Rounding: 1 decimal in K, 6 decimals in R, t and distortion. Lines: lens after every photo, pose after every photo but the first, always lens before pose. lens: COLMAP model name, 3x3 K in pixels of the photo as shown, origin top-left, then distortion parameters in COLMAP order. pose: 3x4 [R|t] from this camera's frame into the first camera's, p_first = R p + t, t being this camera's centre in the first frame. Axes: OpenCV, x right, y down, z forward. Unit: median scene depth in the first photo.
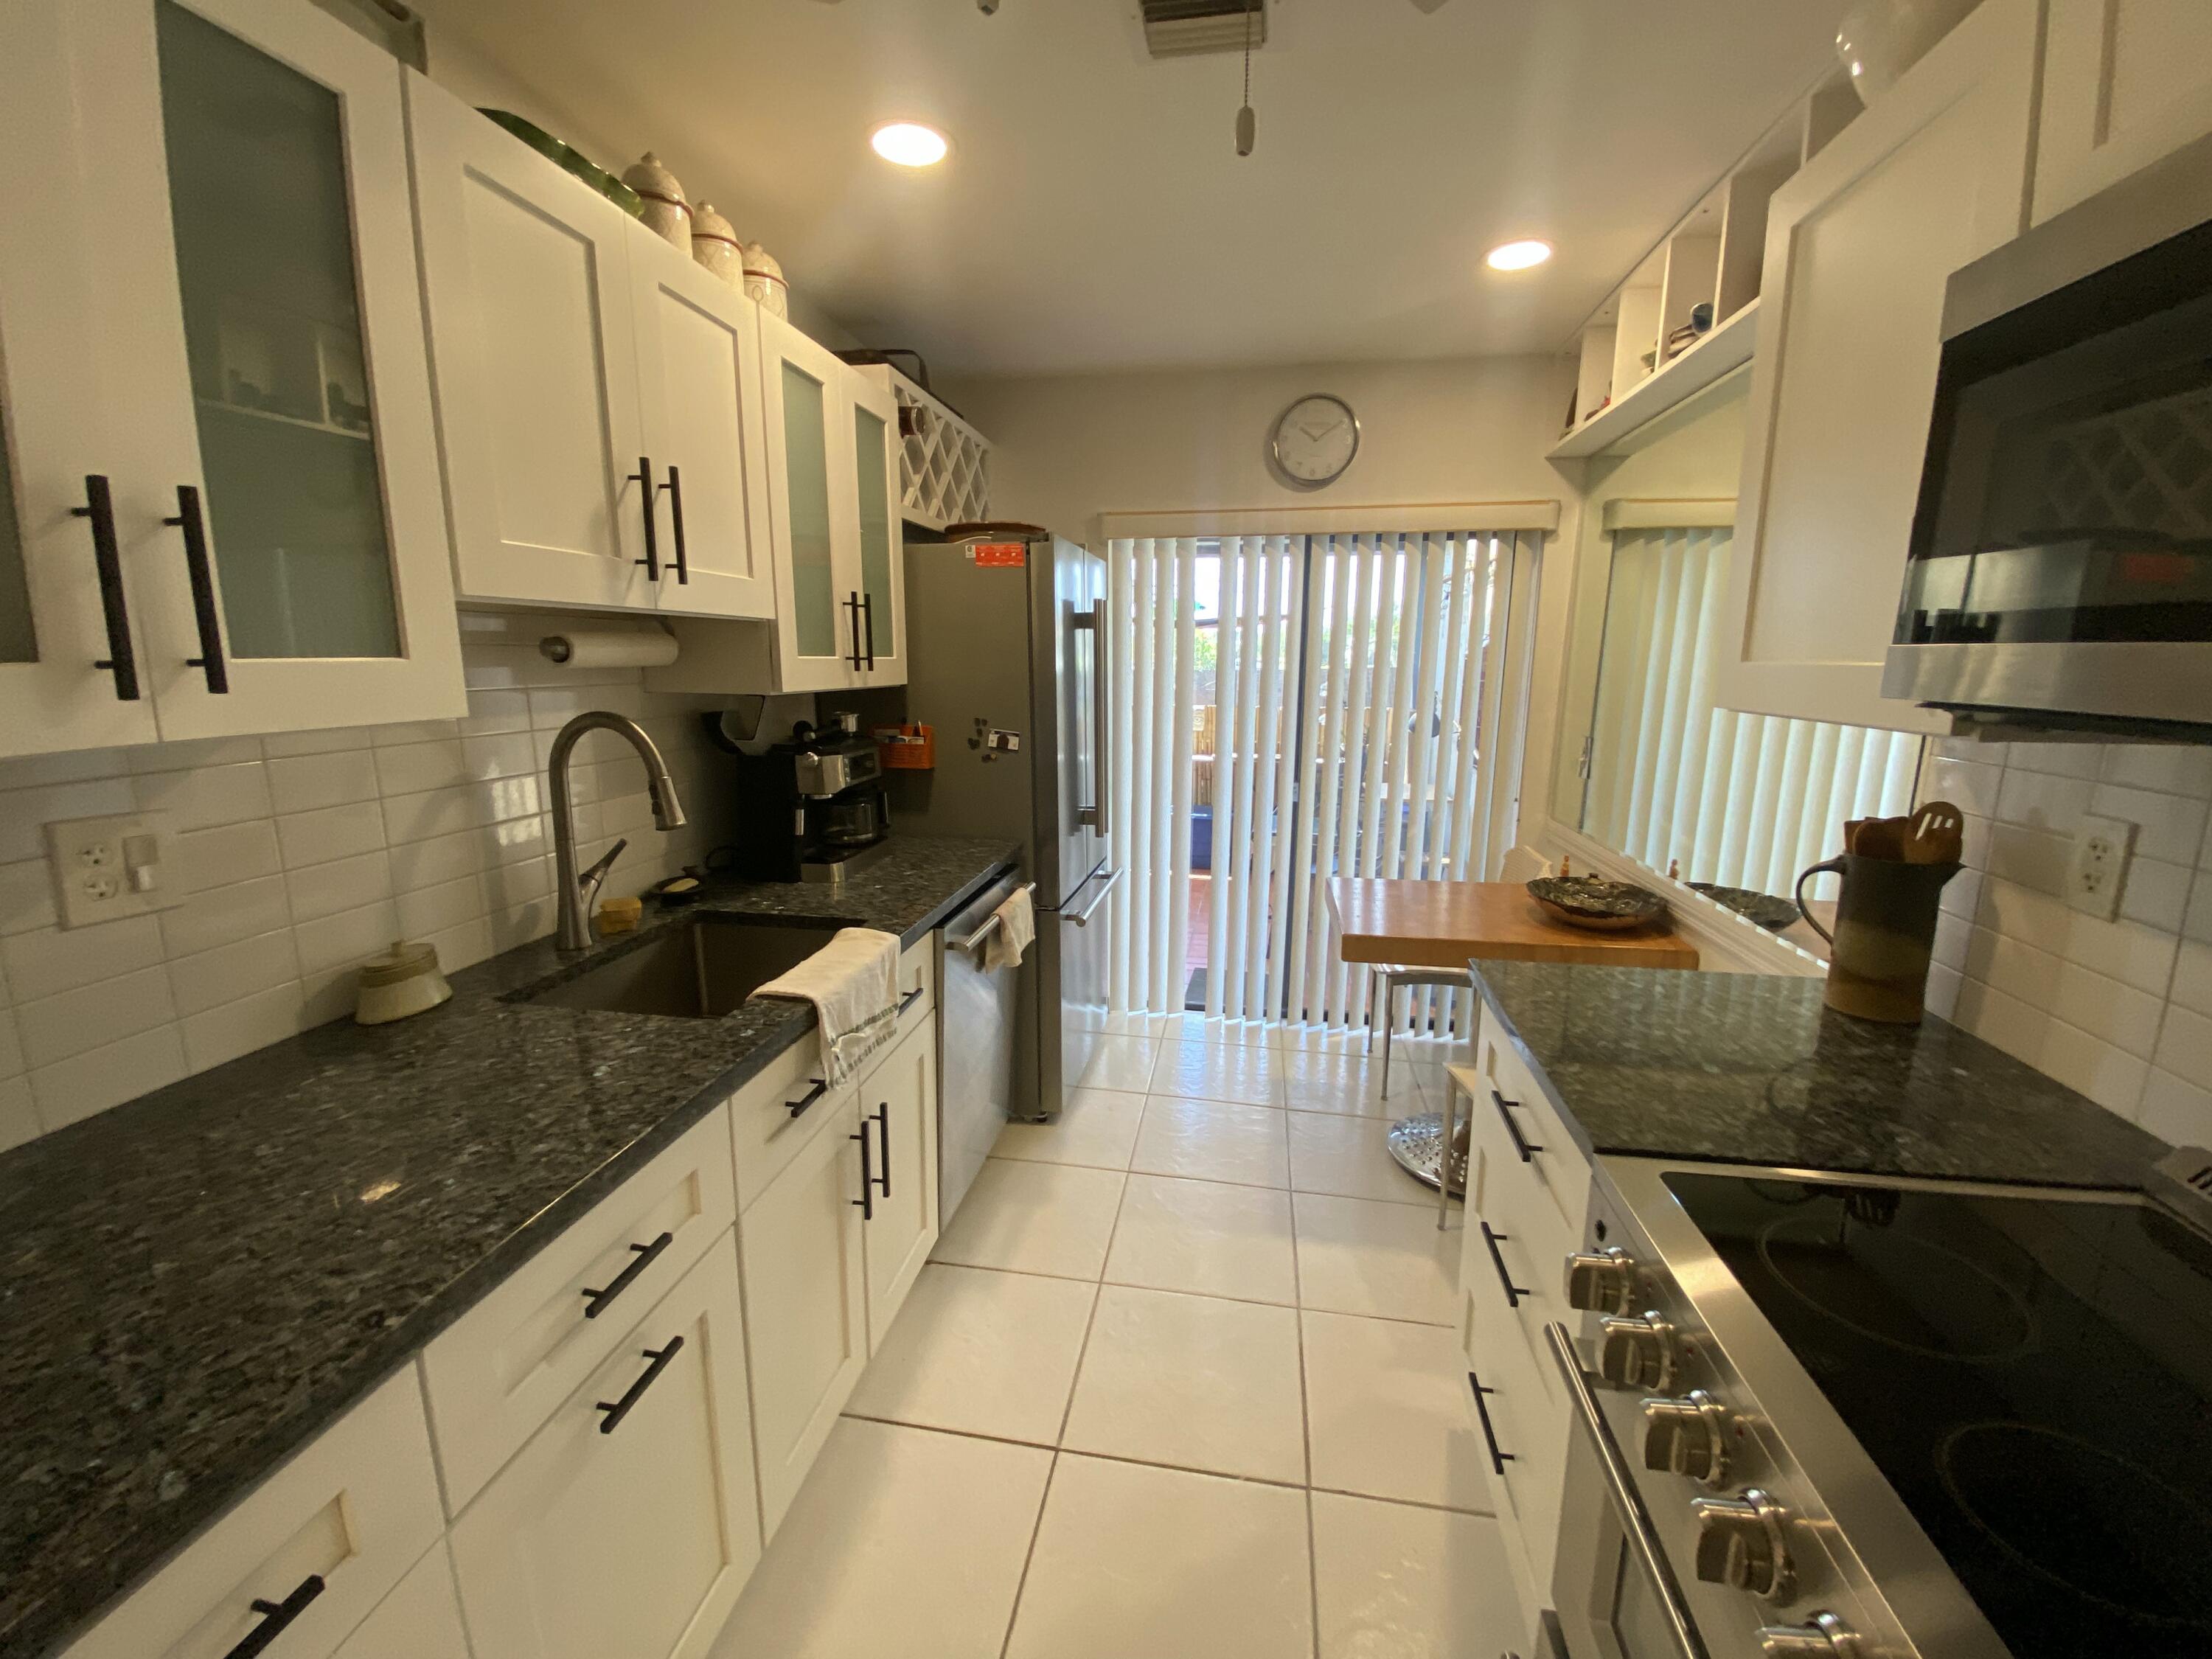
lens RADIAL K [[900.7, 0, 1105.4], [0, 900.7, 830.9], [0, 0, 1]] dist [0.011064, -0.012914]
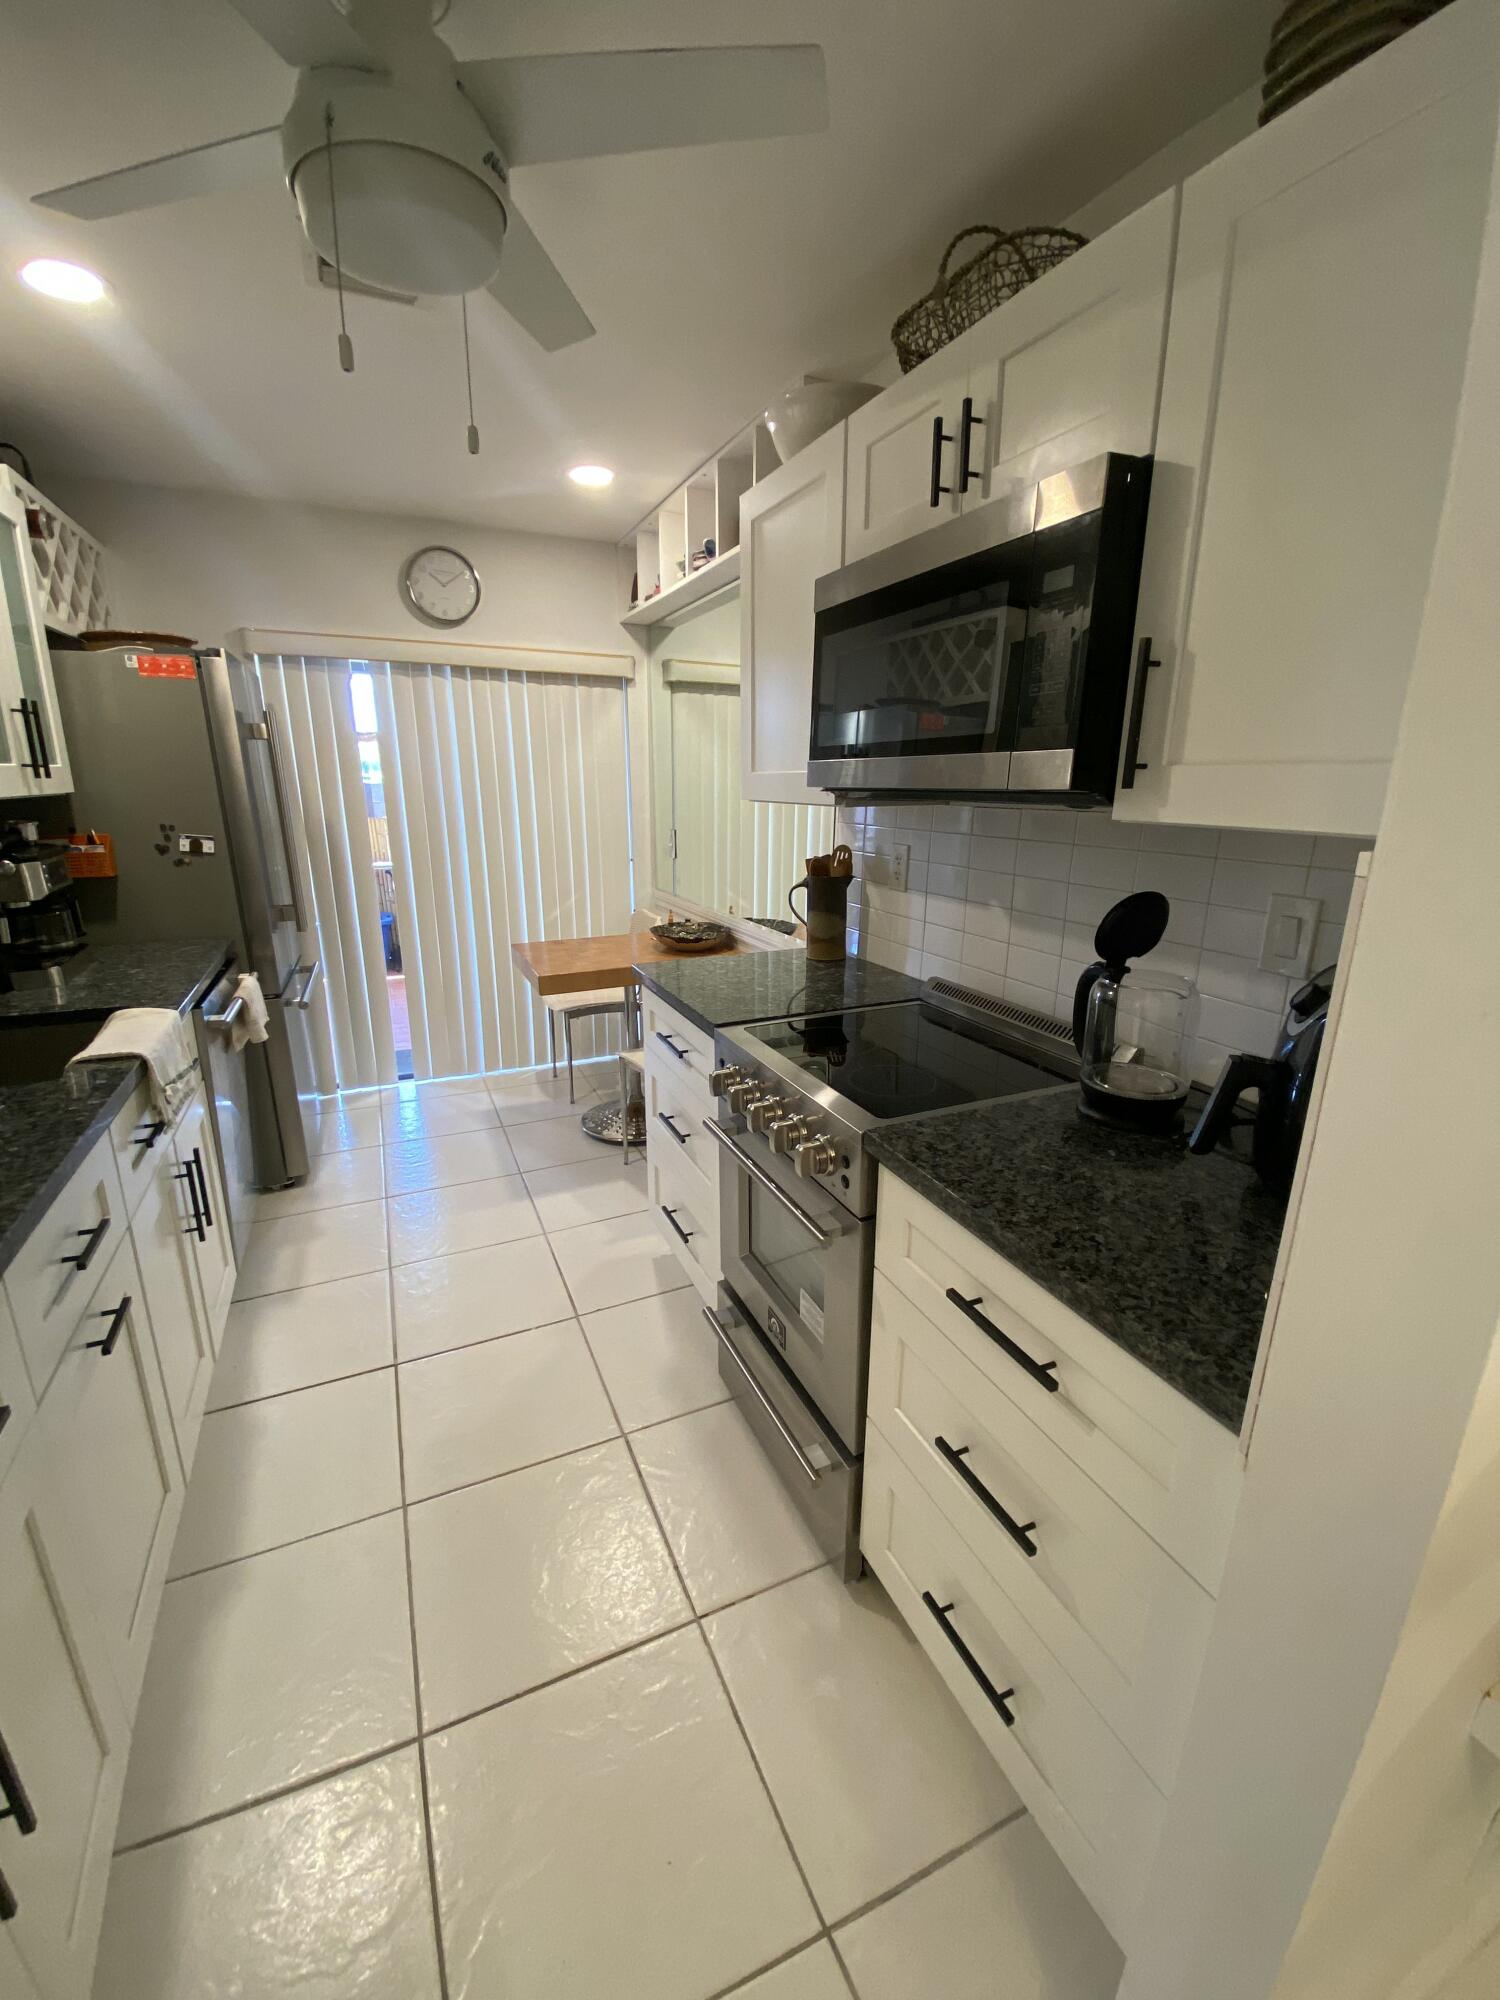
lens RADIAL K [[814.4, 0, 758.7], [0, 814.4, 1017.6], [0, 0, 1]] dist [0.011064, -0.012914]
pose [[0.820663, -0.157188, 0.549367, -0.155829], [0.103028, 0.986367, 0.128318, 0.054795], [-0.562047, -0.048706, 0.825670, -0.228735]]
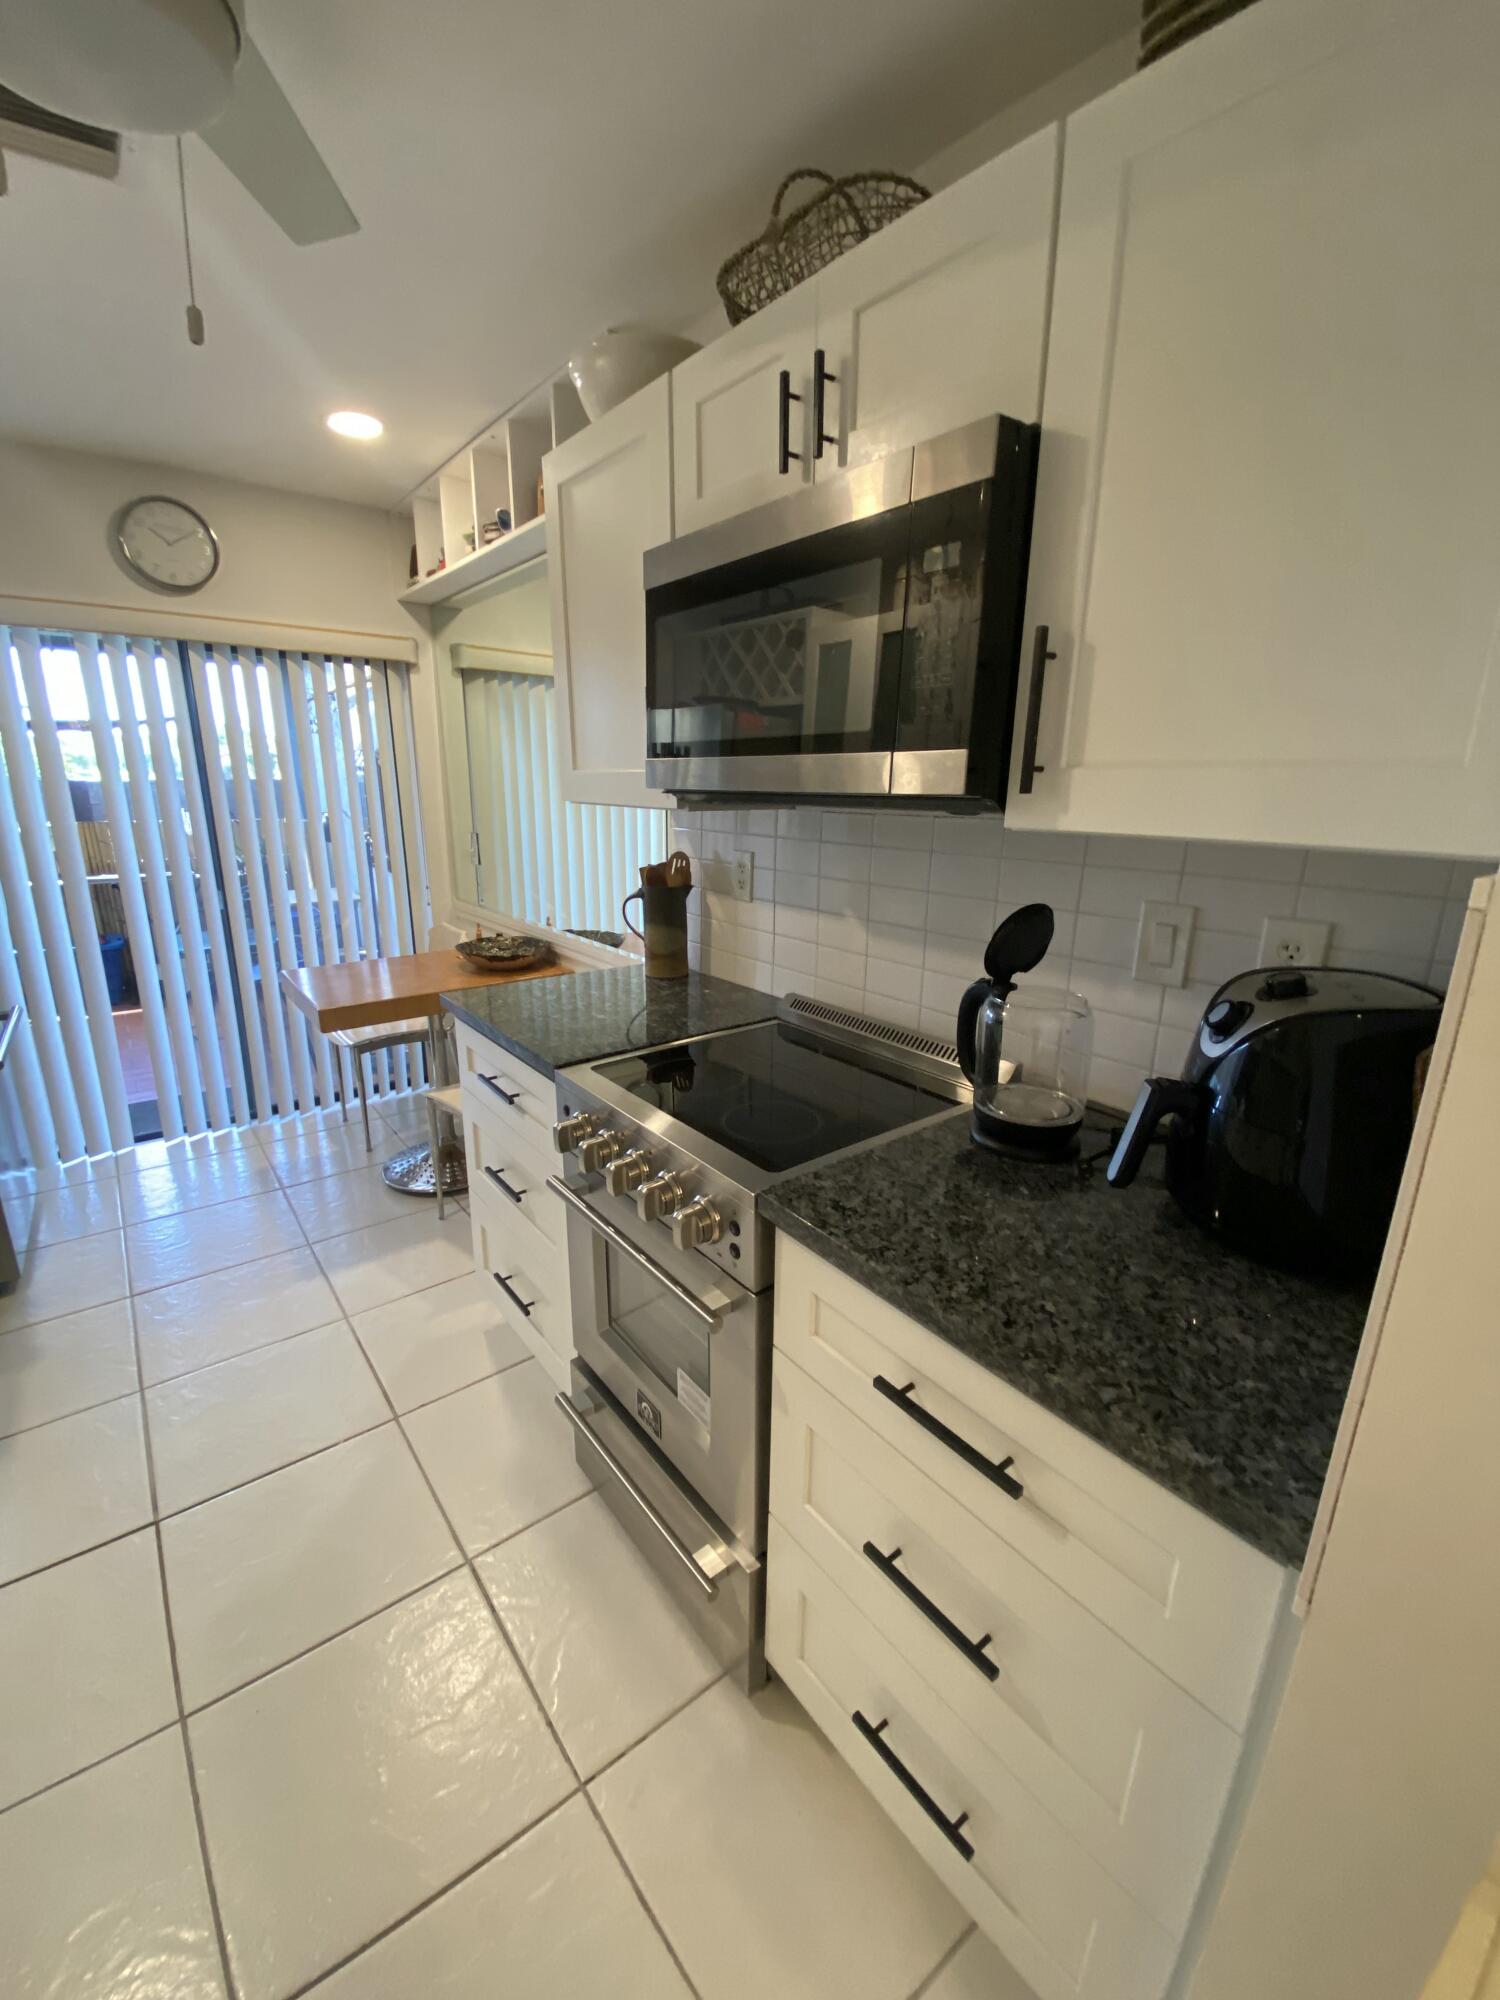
lens RADIAL K [[814.4, 0, 753.3], [0, 814.4, 1012.4], [0, 0, 1]] dist [0.011064, -0.012914]
pose [[0.666282, -0.196733, 0.719280, -0.123128], [0.128904, 0.980436, 0.148757, 0.035460], [-0.734474, -0.006396, 0.678607, -0.127962]]
